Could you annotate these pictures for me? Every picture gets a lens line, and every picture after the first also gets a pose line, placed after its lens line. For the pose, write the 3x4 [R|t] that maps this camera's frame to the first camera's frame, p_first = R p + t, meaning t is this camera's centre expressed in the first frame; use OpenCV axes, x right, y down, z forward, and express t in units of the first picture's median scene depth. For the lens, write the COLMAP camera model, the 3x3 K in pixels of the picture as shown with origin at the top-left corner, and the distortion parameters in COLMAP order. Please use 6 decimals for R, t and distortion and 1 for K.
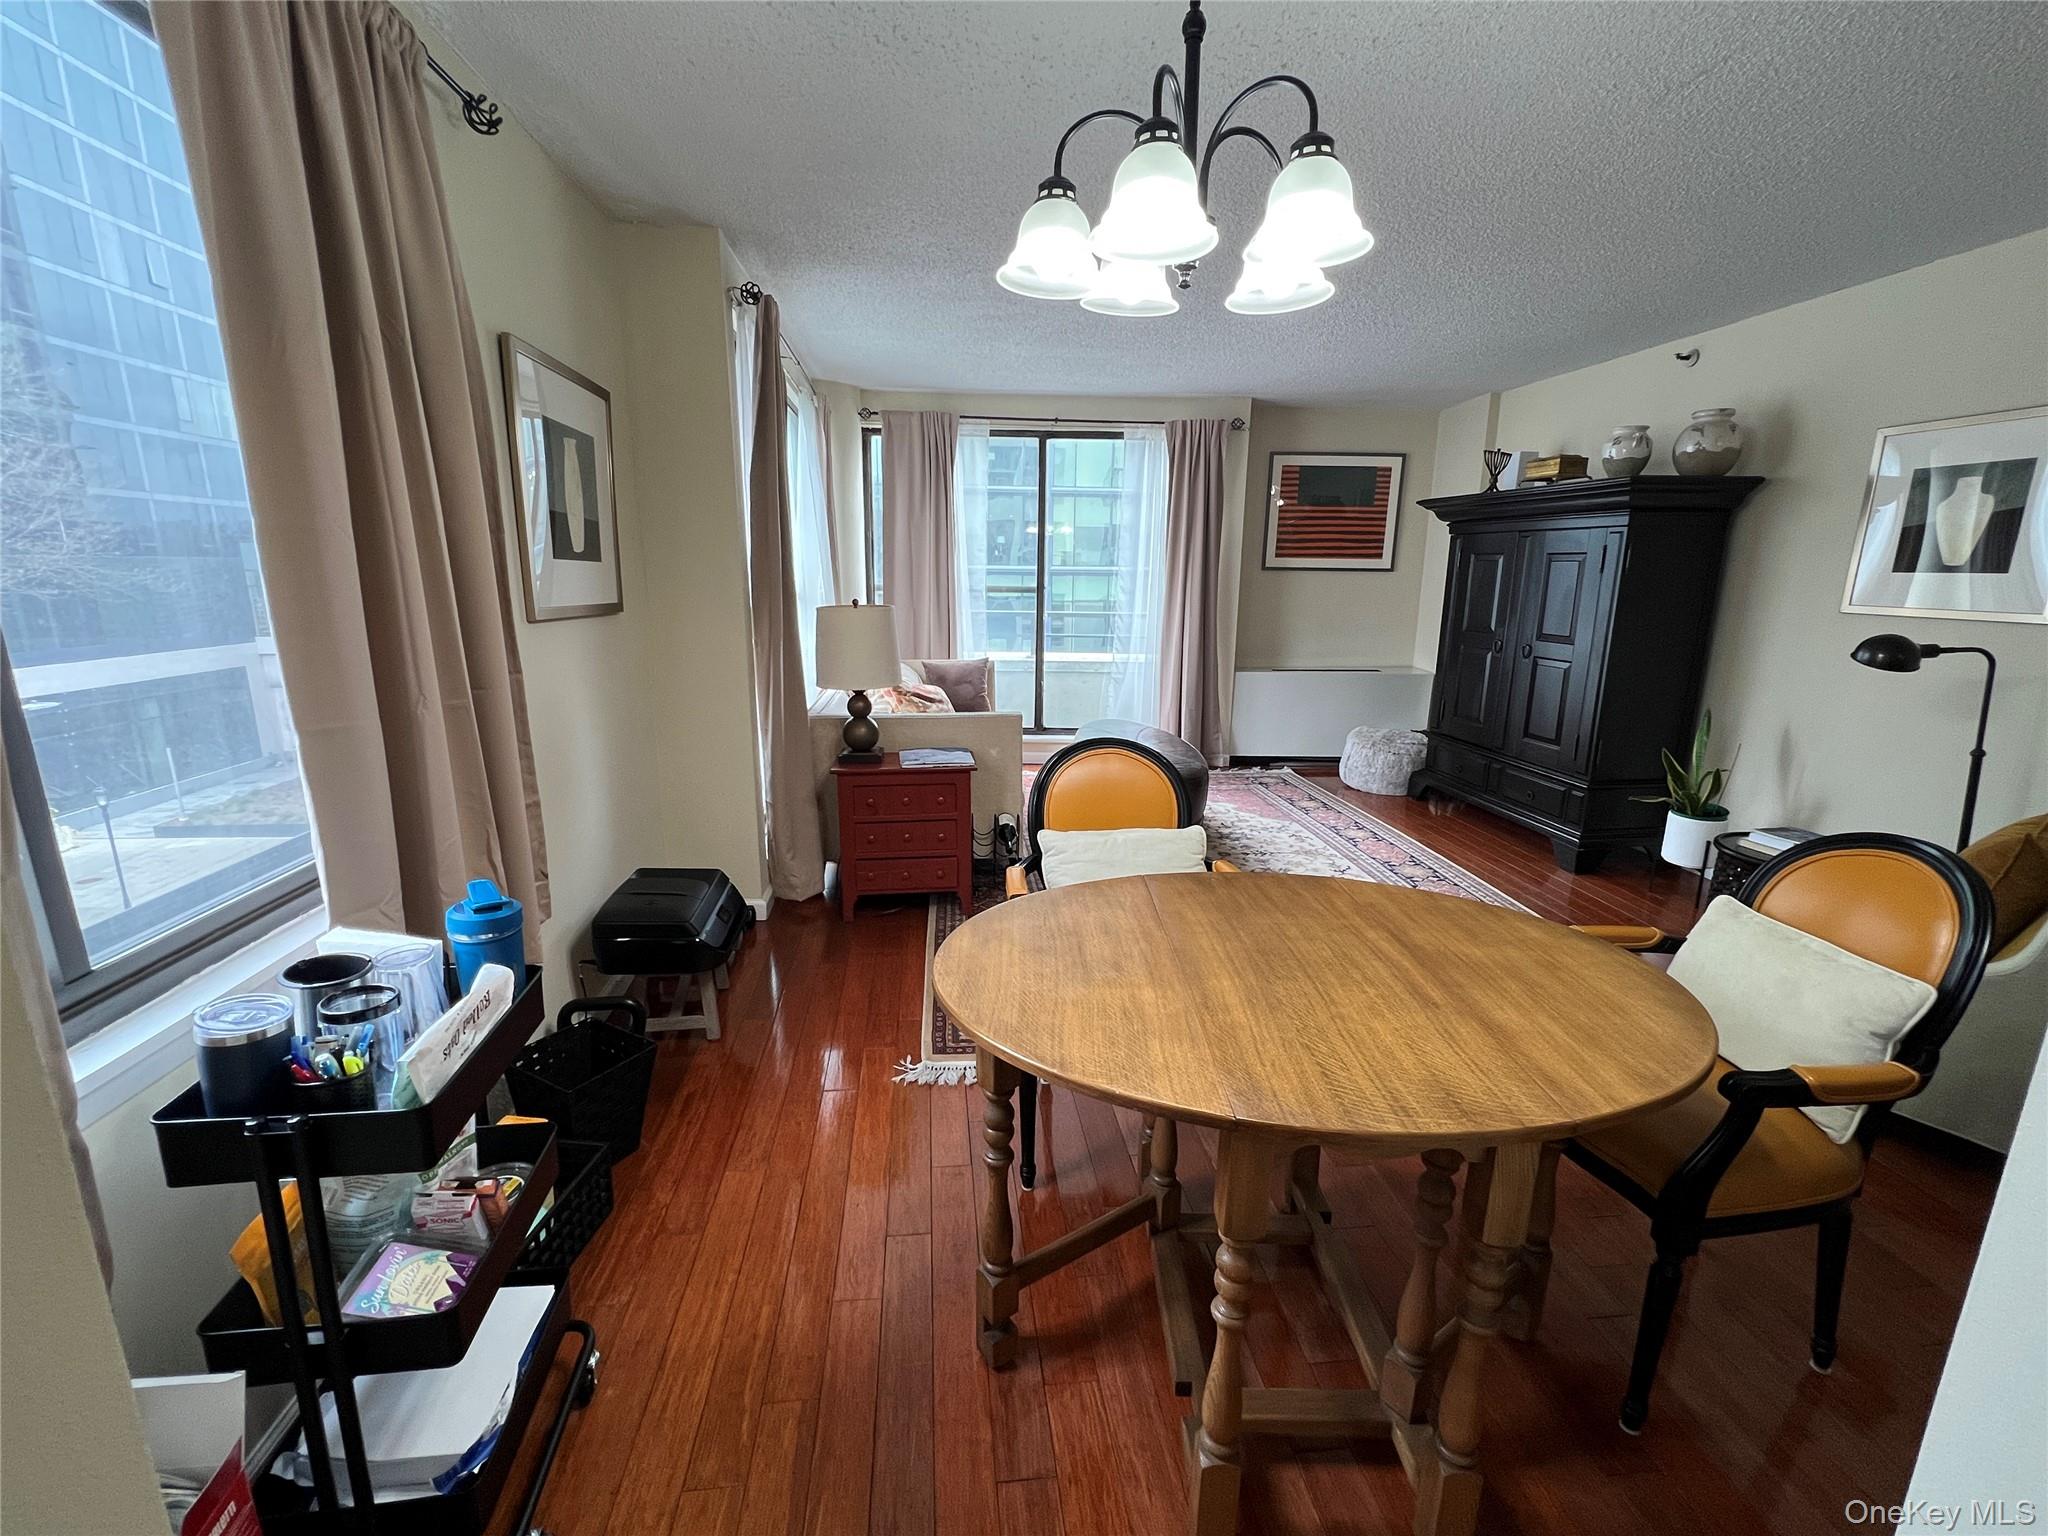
lens RADIAL K [[886.2, 0, 1031.2], [0, 886.2, 770.9], [0, 0, 1]] dist [-0.001730, 0.000199]
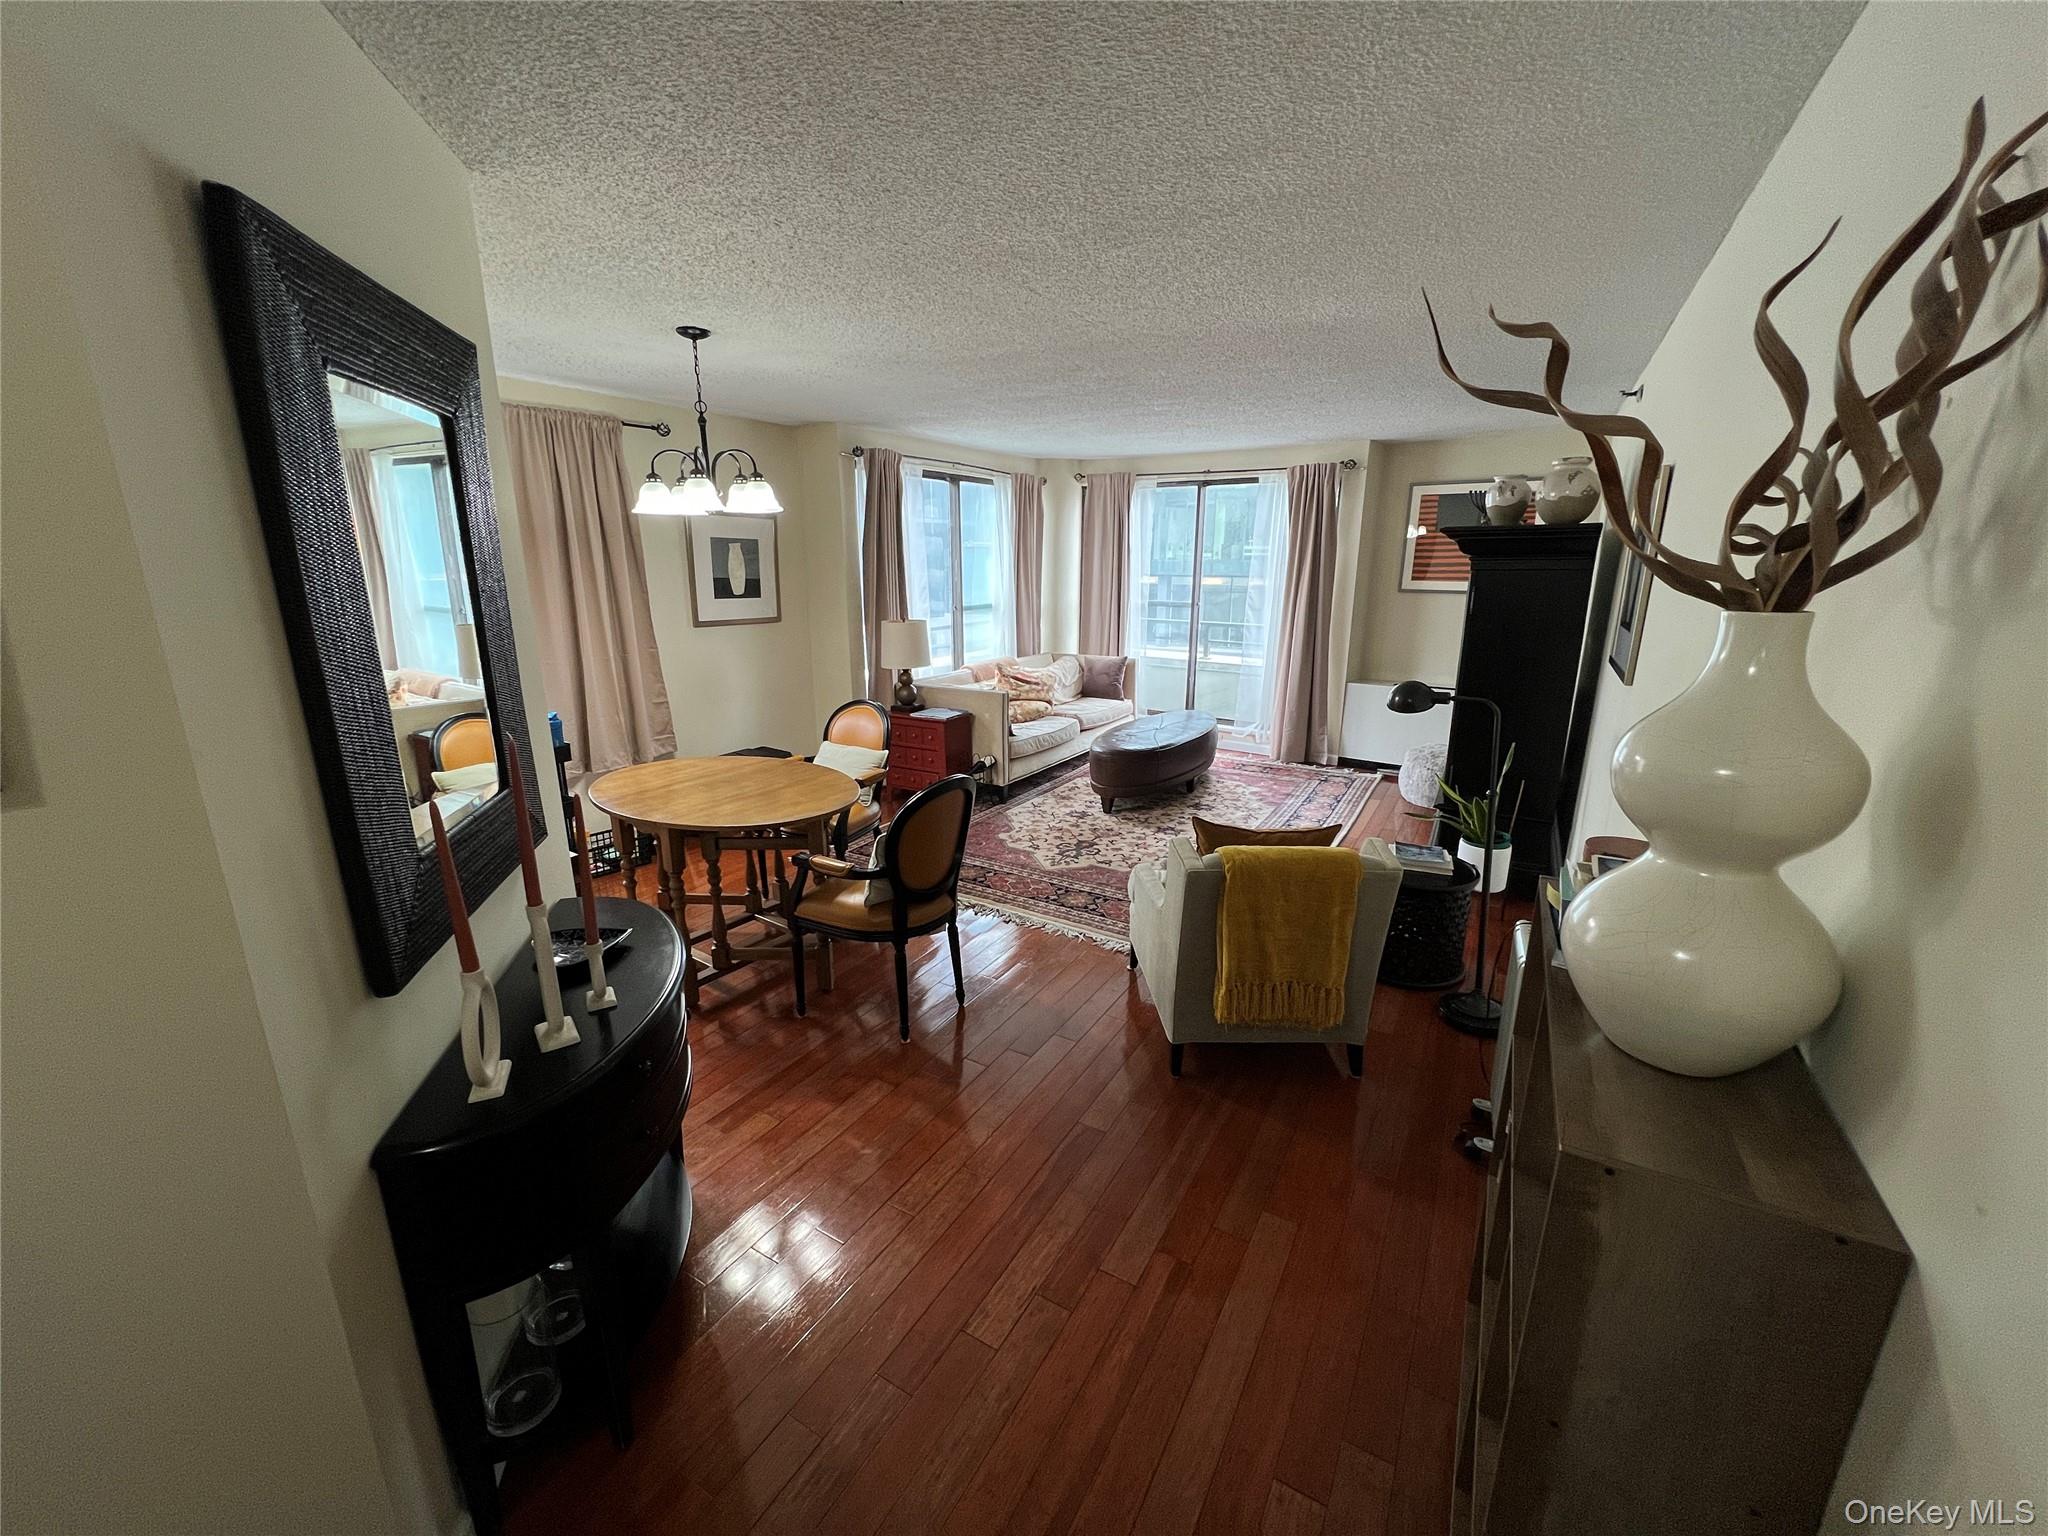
lens RADIAL K [[820.7, 0, 1027.7], [0, 820.7, 775.2], [0, 0, 1]] dist [-0.001713, -0.000160]
pose [[0.794067, 0.149289, -0.589212, 0.580965], [-0.129834, 0.988655, 0.075522, -0.023039], [0.593802, 0.016530, 0.804441, -0.086551]]
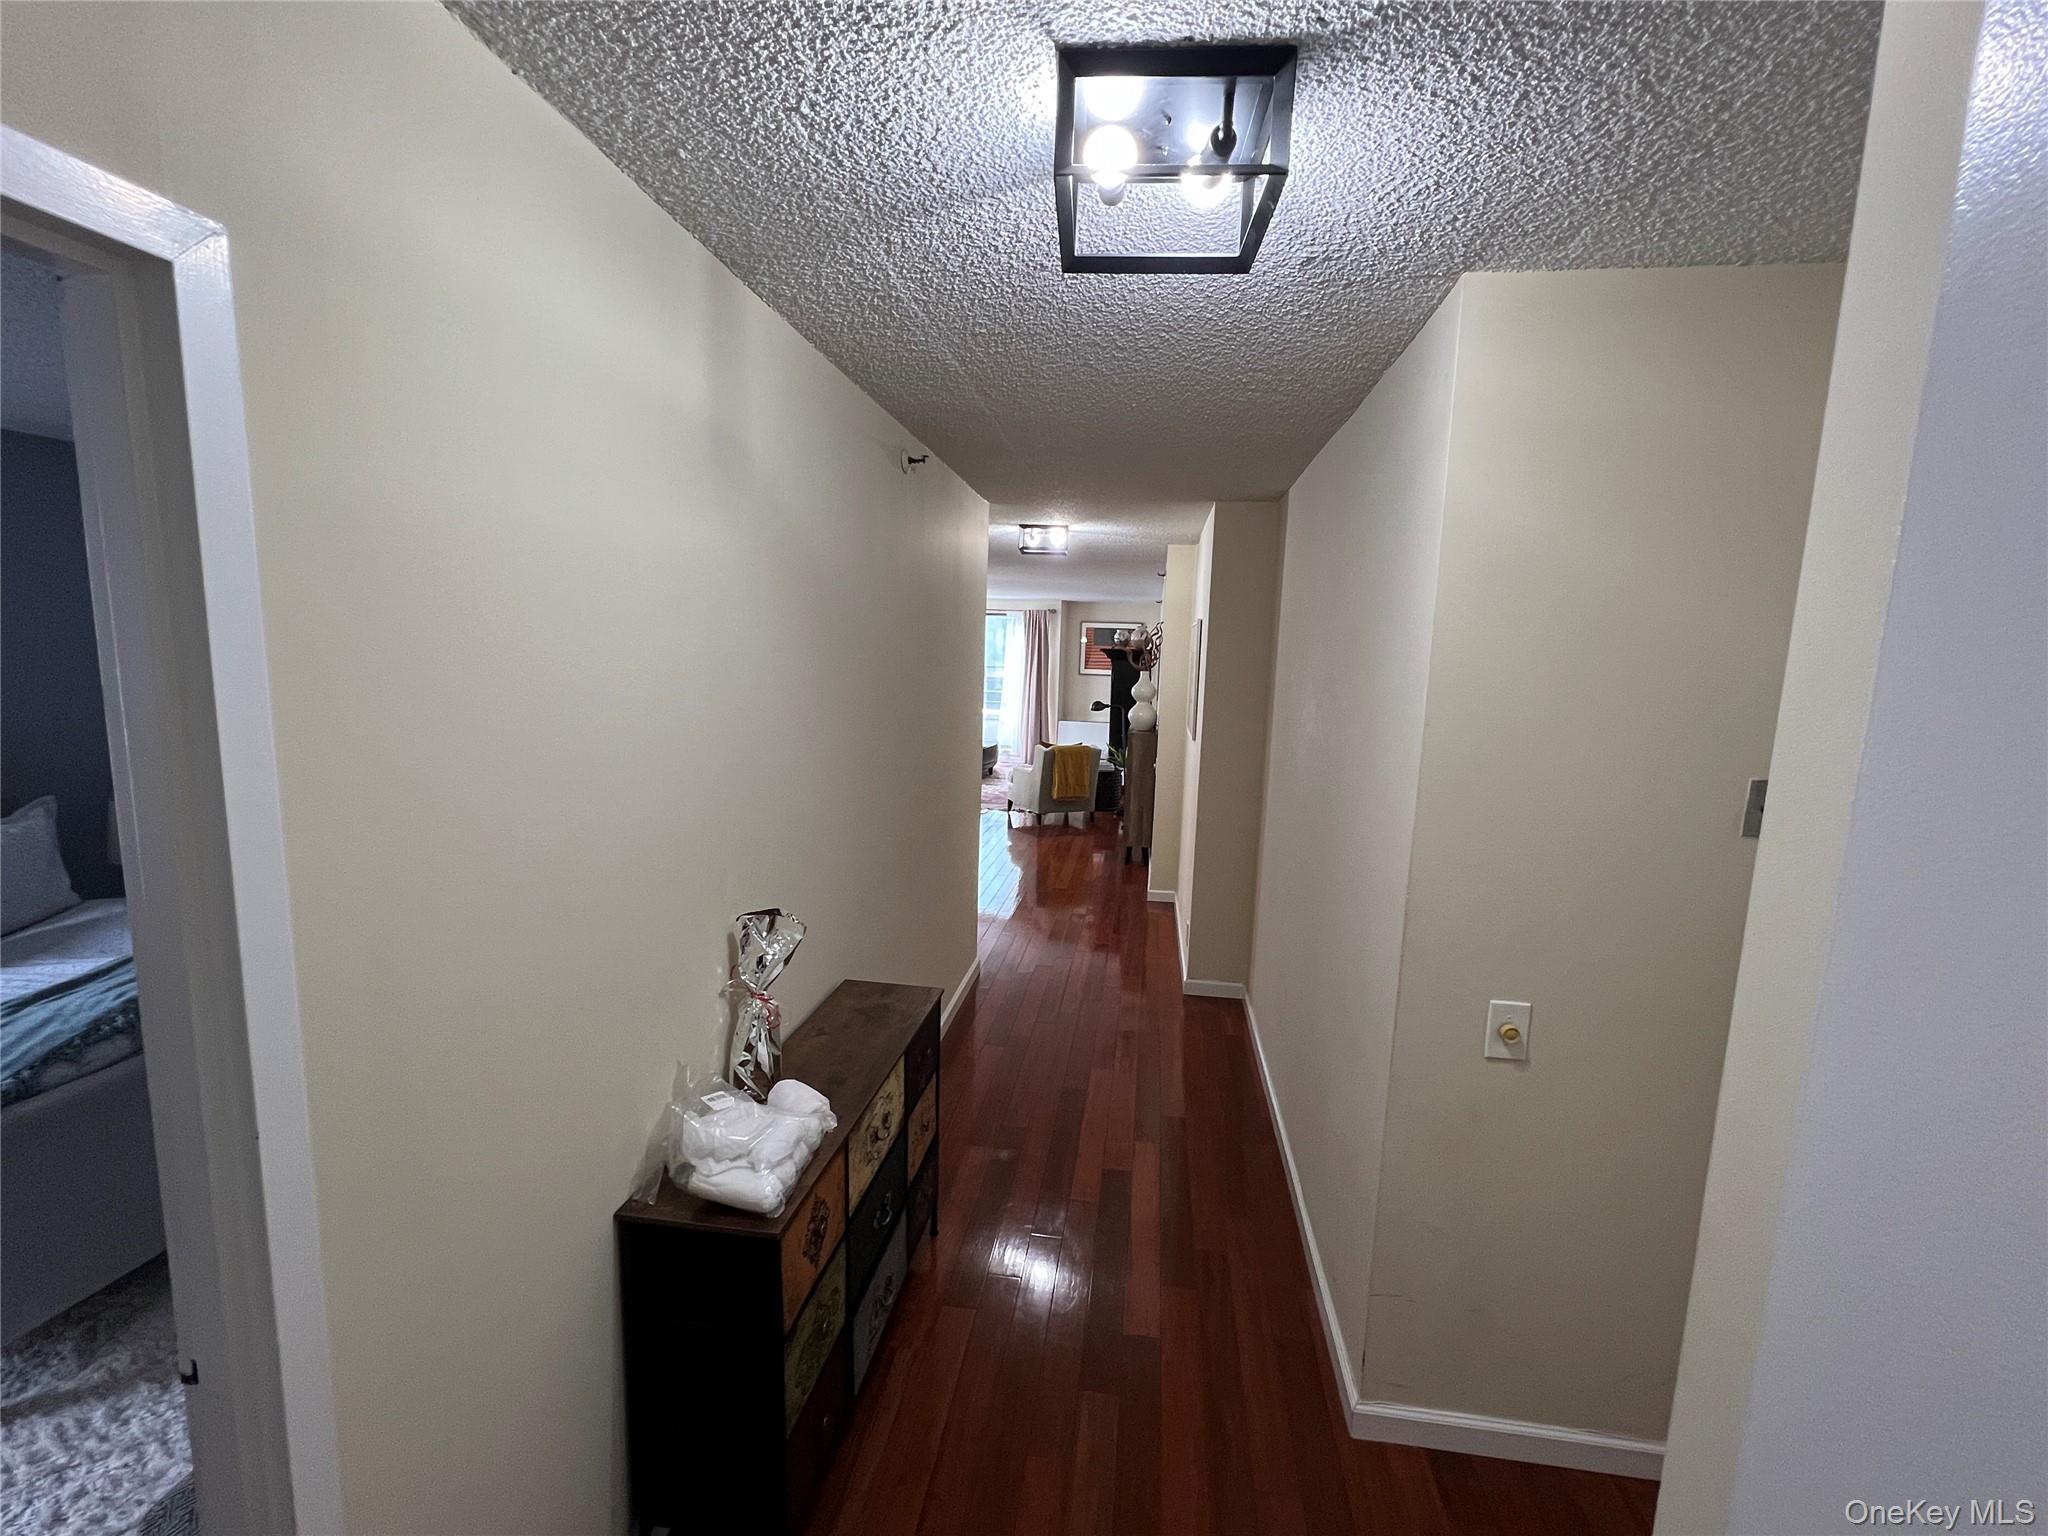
lens RADIAL K [[886.2, 0, 1031.2], [0, 886.2, 770.9], [0, 0, 1]] dist [-0.001730, 0.000199]
pose [[0.966363, 0.054771, -0.251281, 0.766263], [-0.076500, 0.994051, -0.077528, 0.192803], [0.245540, 0.094143, 0.964804, -1.155248]]
